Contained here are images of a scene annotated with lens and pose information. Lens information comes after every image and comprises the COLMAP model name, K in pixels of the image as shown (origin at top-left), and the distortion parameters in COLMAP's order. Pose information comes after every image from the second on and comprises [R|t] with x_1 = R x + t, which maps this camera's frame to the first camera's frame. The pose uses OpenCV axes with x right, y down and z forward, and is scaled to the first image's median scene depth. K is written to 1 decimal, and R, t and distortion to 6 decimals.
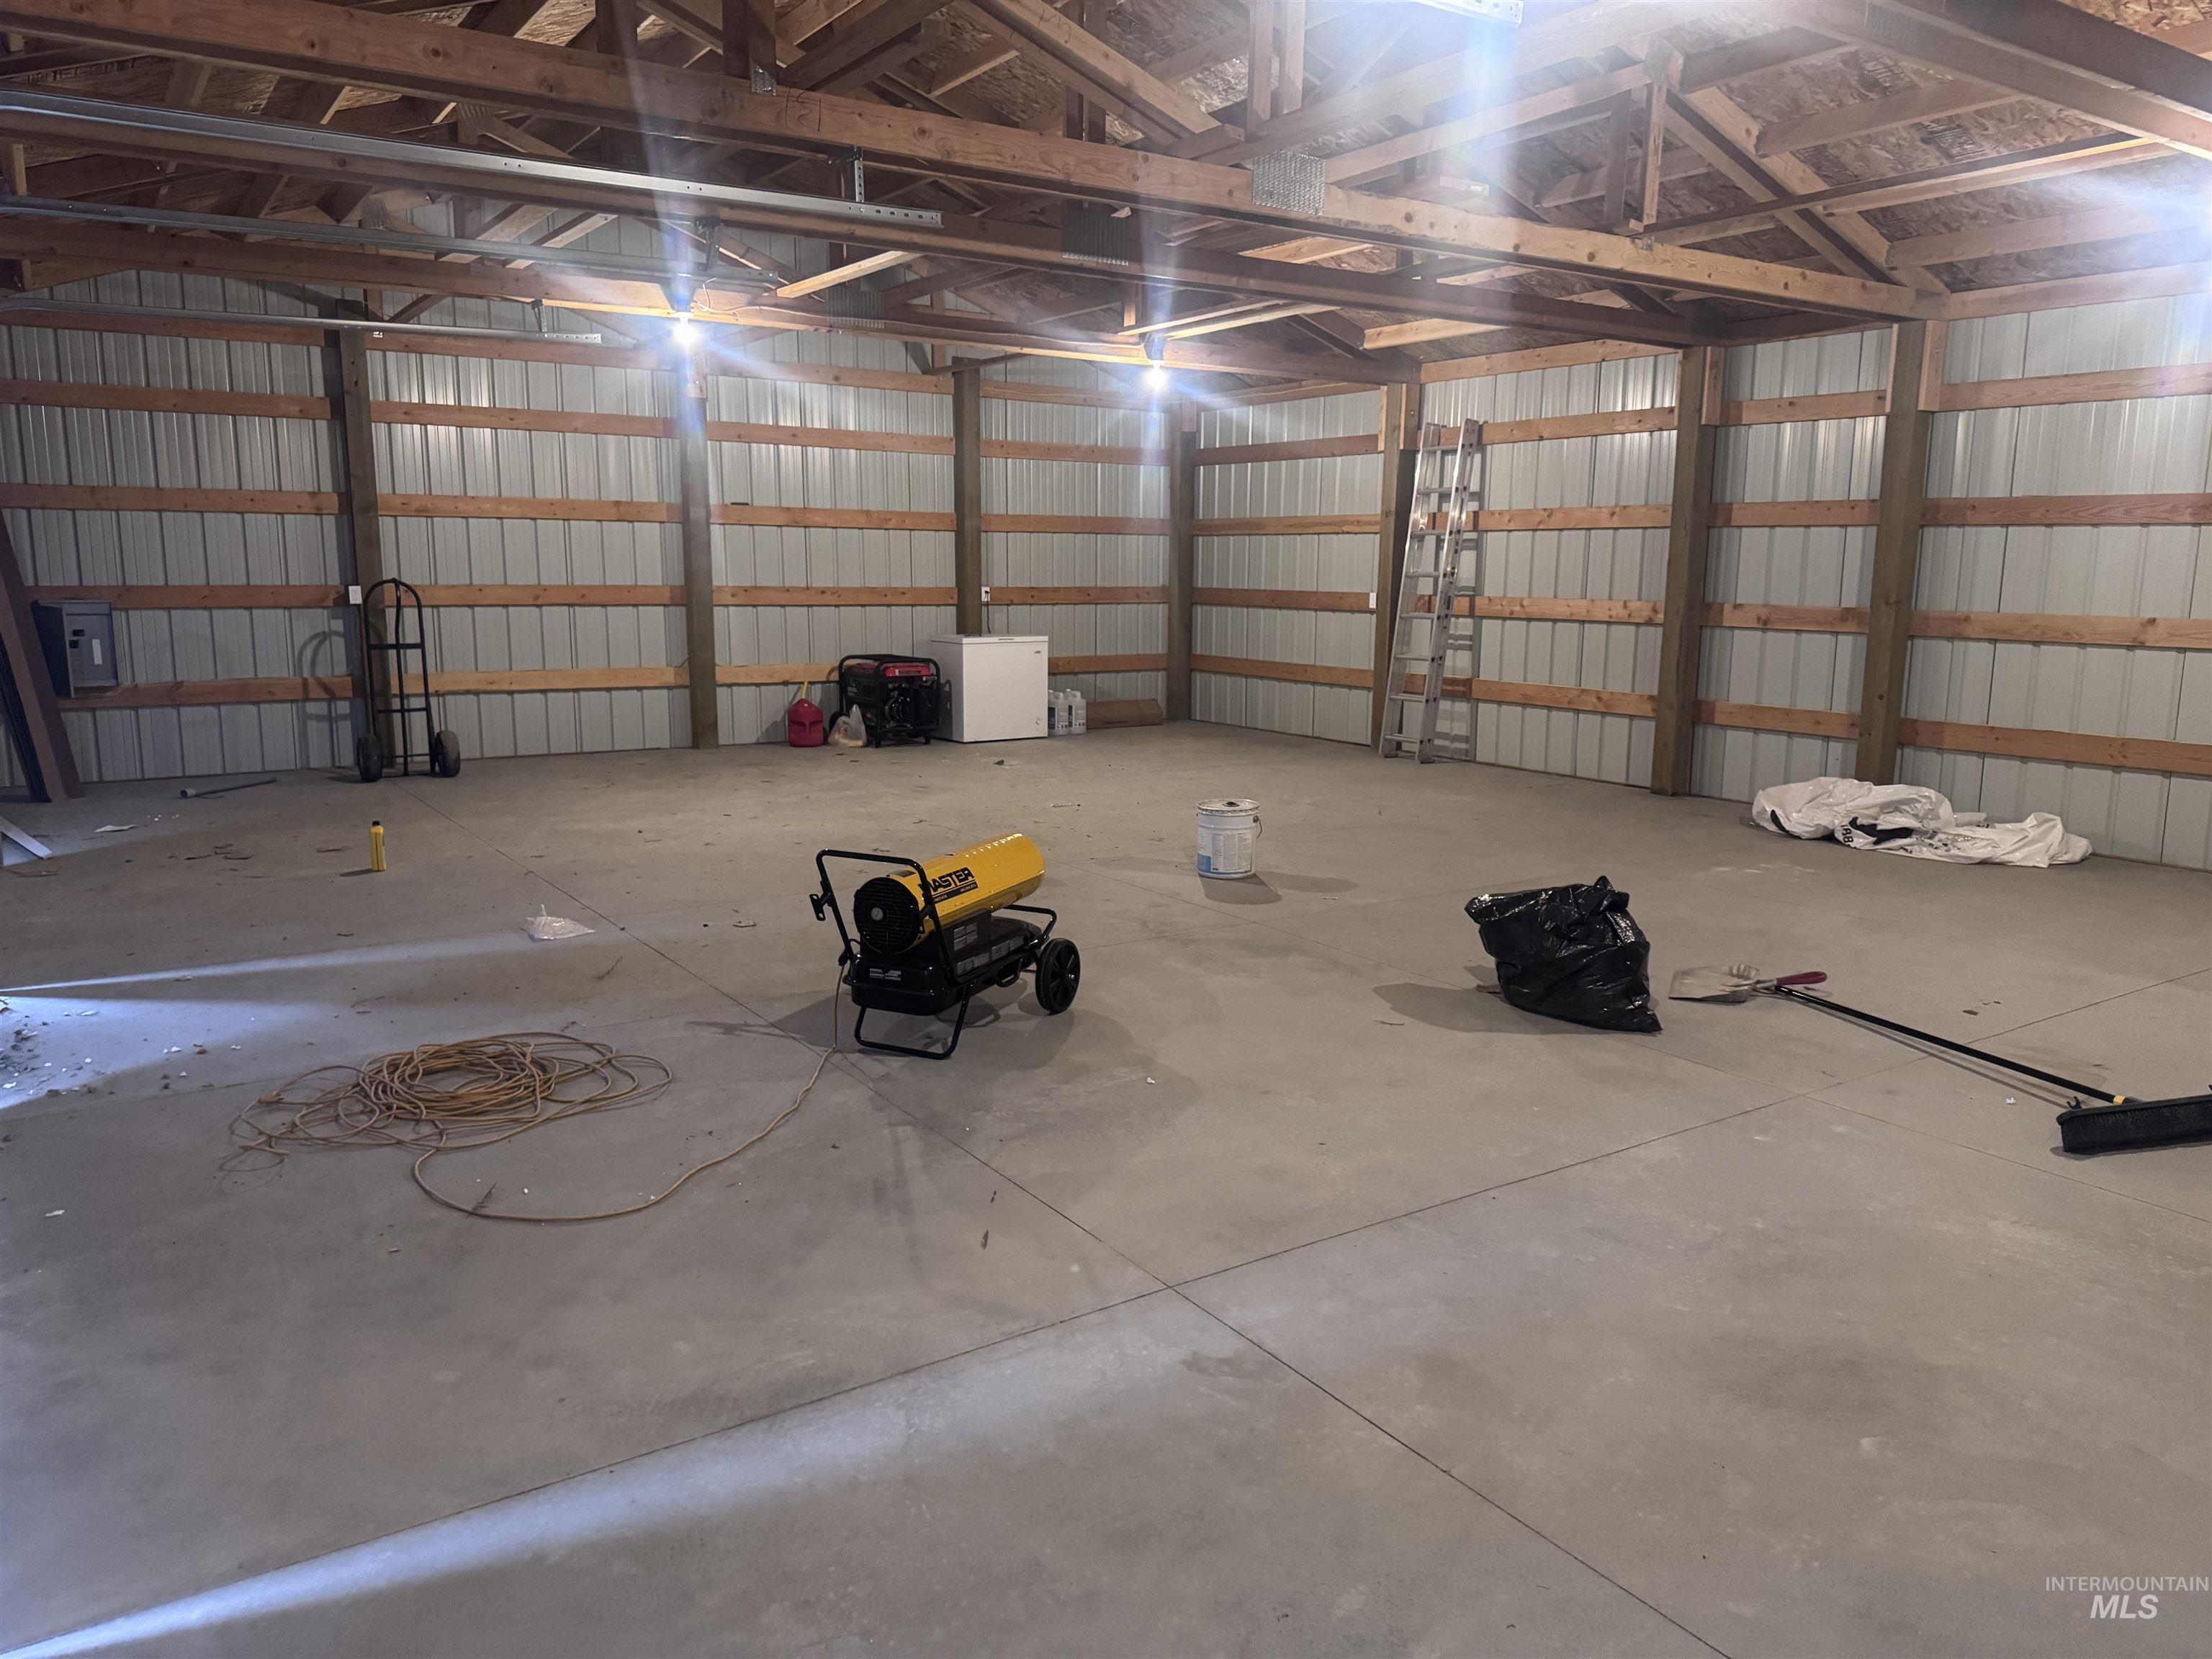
lens RADIAL K [[1562.9, 0, 1110.7], [0, 1562.9, 821.9], [0, 0, 1]] dist [0.064273, -0.078316]
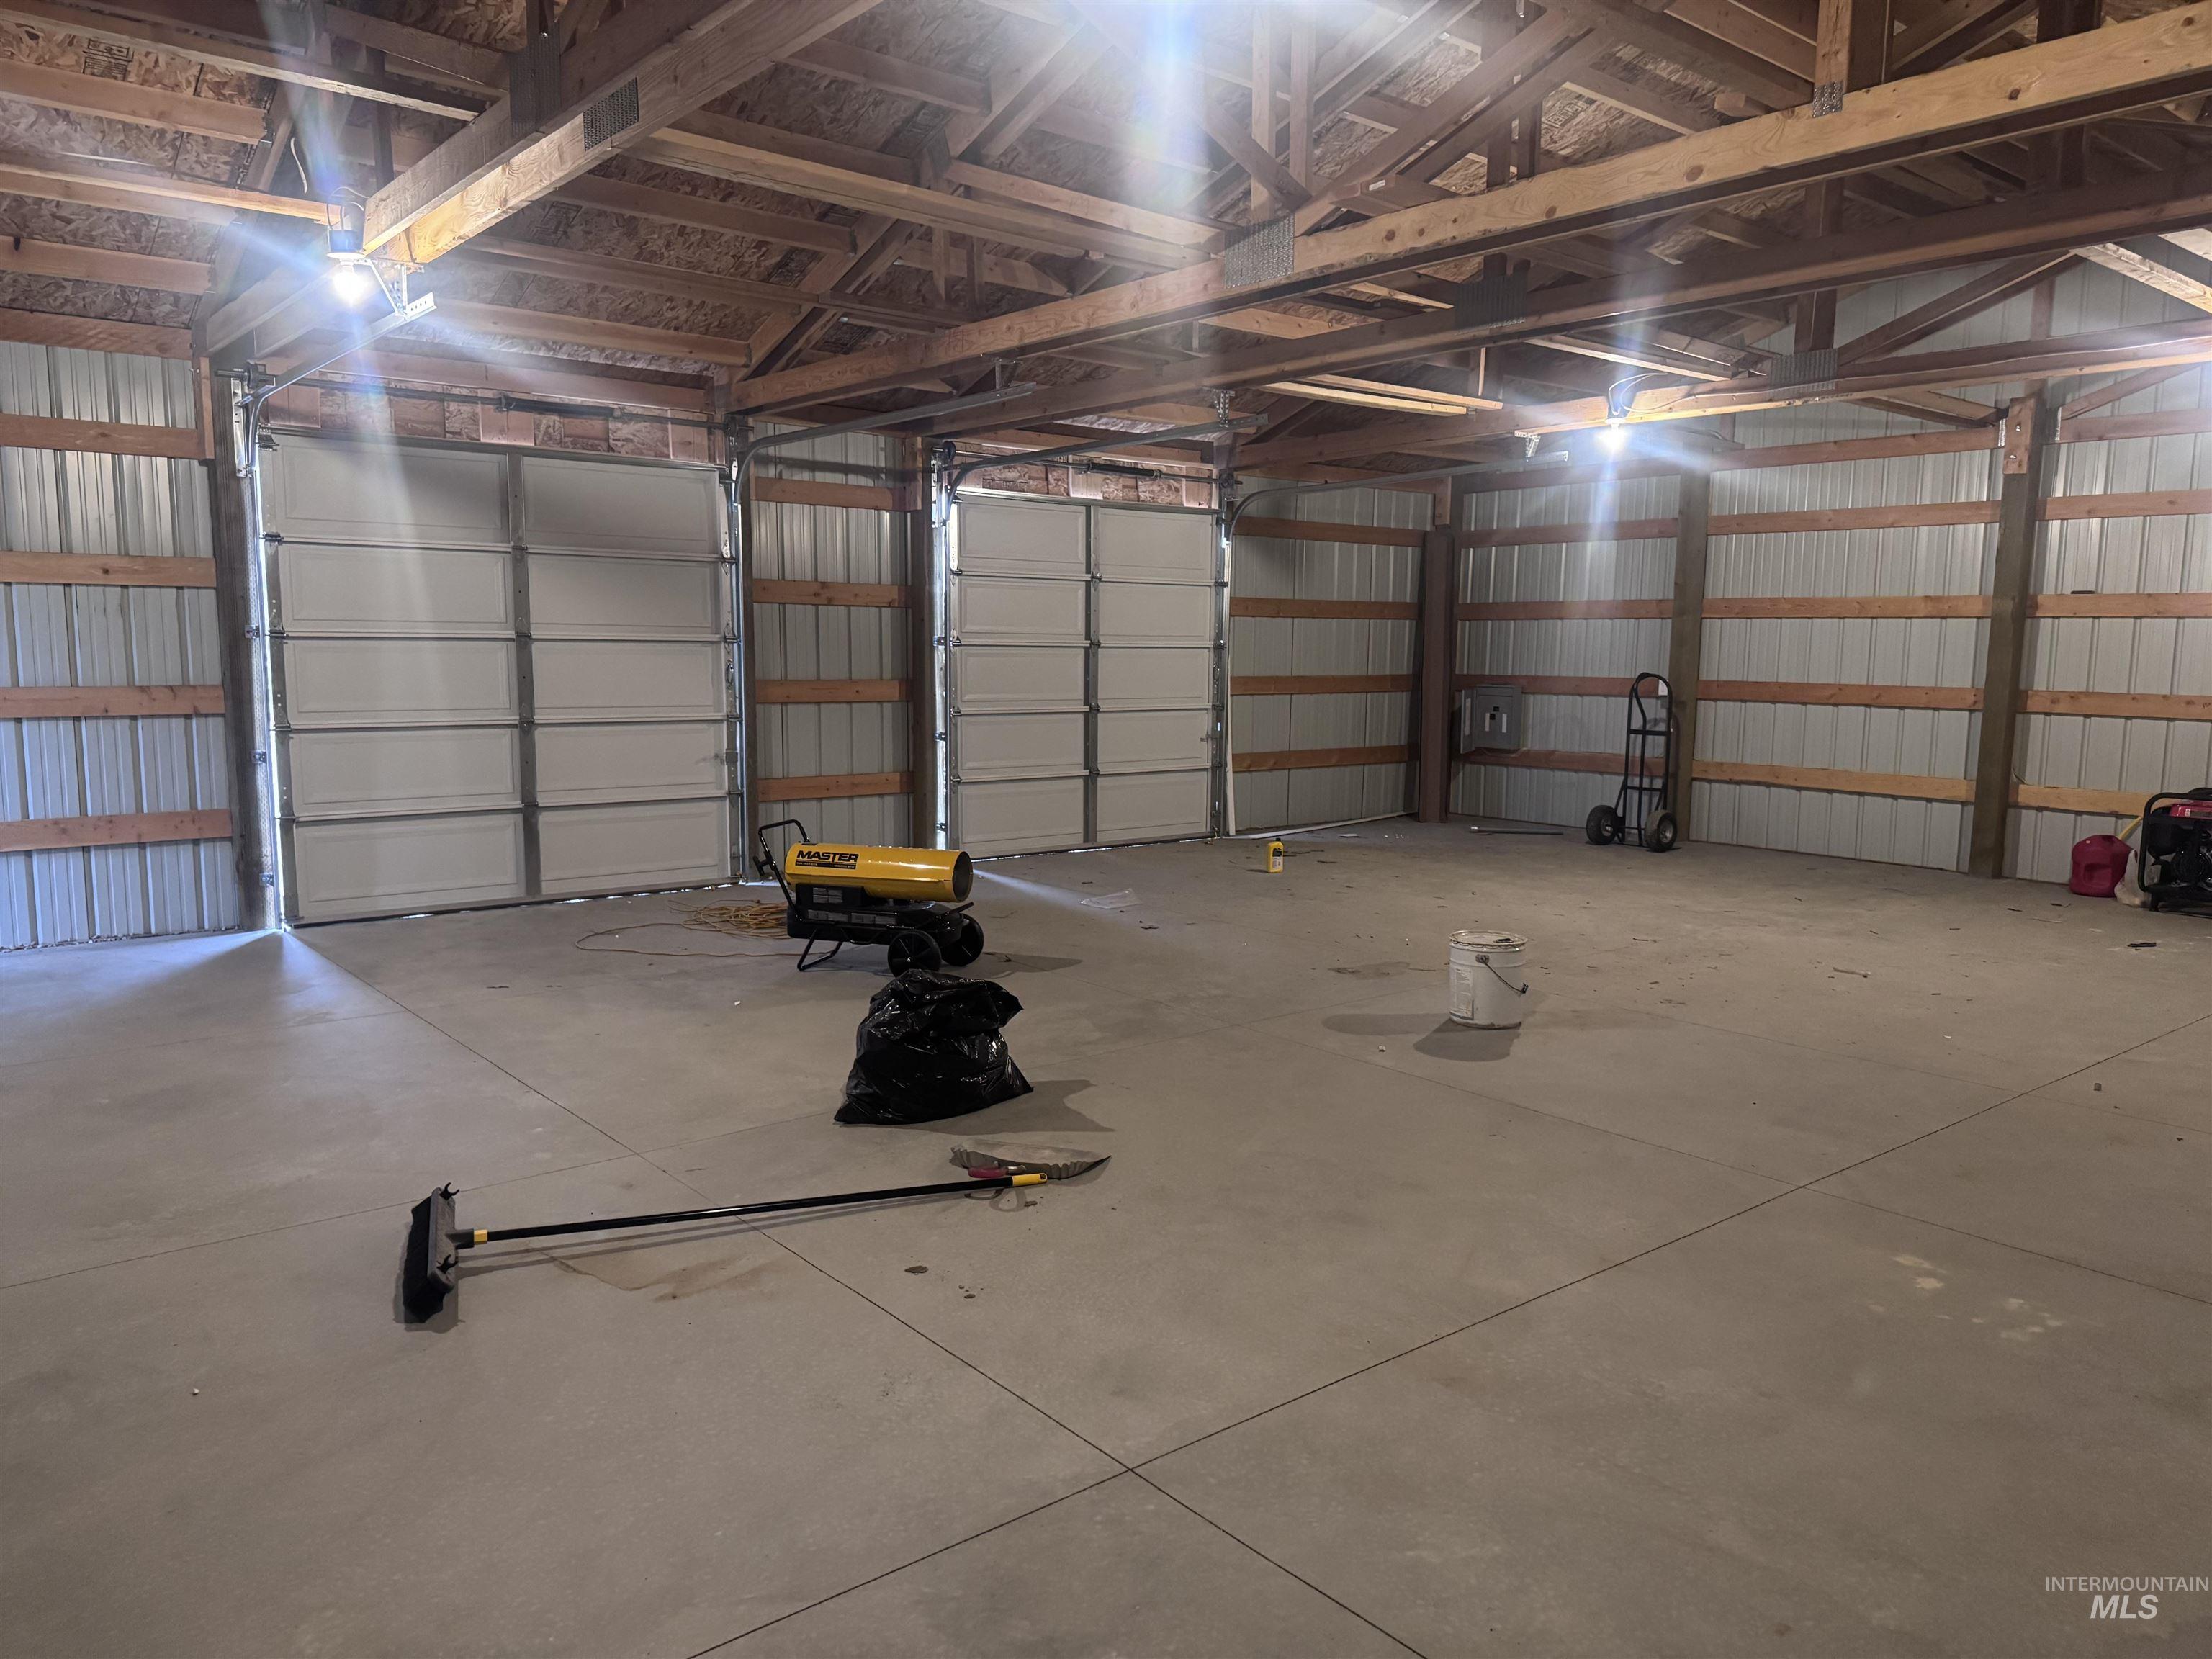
lens RADIAL K [[1562.9, 0, 1110.7], [0, 1562.9, 821.9], [0, 0, 1]] dist [0.064273, -0.078316]
pose [[0.096582, 0.107765, -0.989474, 0.652316], [-0.178525, 0.979875, 0.089294, -0.082060], [0.979184, 0.168022, 0.113877, 0.516762]]
